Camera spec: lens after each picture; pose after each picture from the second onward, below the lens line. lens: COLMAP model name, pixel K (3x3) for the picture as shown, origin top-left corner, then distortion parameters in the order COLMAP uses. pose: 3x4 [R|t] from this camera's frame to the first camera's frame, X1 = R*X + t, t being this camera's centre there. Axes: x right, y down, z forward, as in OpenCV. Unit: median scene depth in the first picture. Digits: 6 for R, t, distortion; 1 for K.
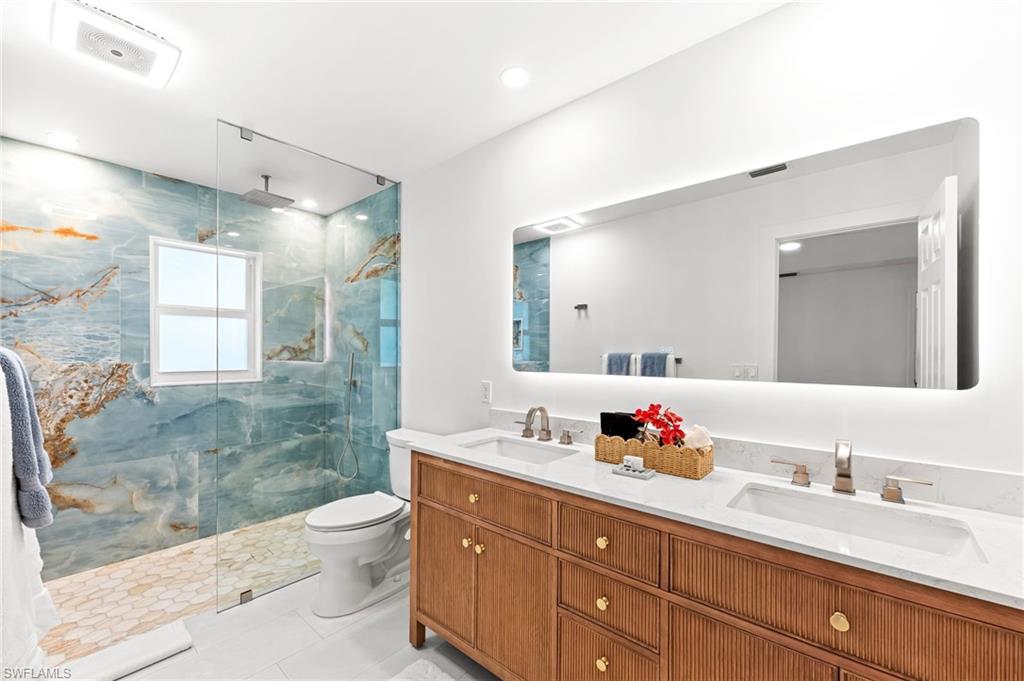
lens RADIAL K [[411.7, 0, 511.3], [0, 411.7, 347.1], [0, 0, 1]] dist [-0.001509, 0.000105]
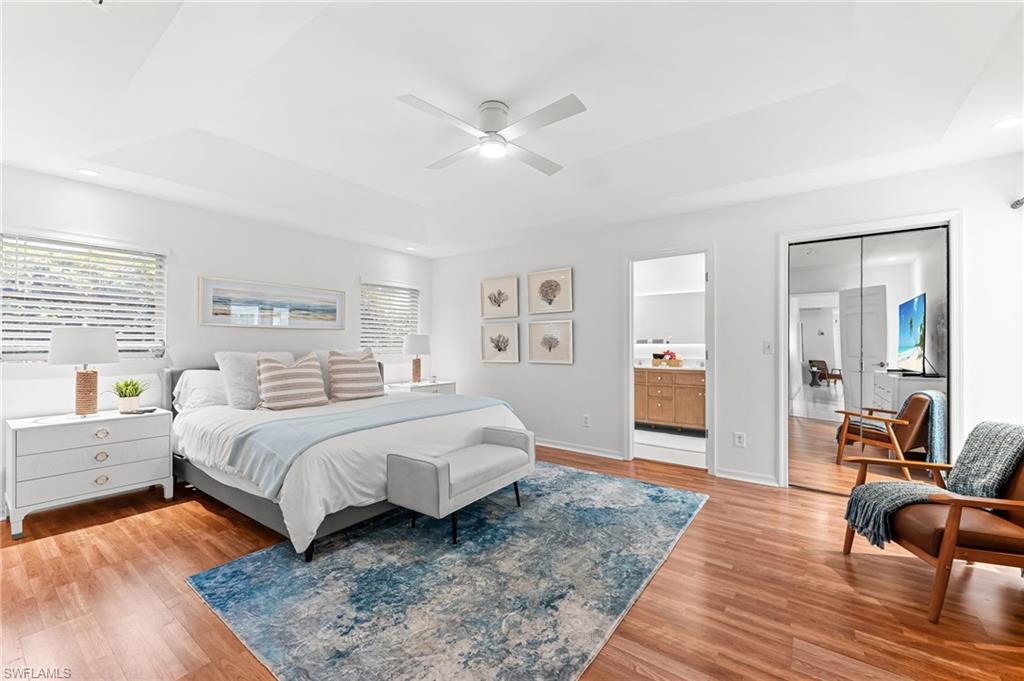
lens RADIAL K [[411.7, 0, 513.4], [0, 411.7, 341.4], [0, 0, 1]] dist [-0.001509, 0.000105]
pose [[0.998156, -0.005781, 0.060423, -1.358929], [0.005576, 0.999978, 0.003558, 0.039105], [-0.060443, -0.003214, 0.998166, -2.815013]]
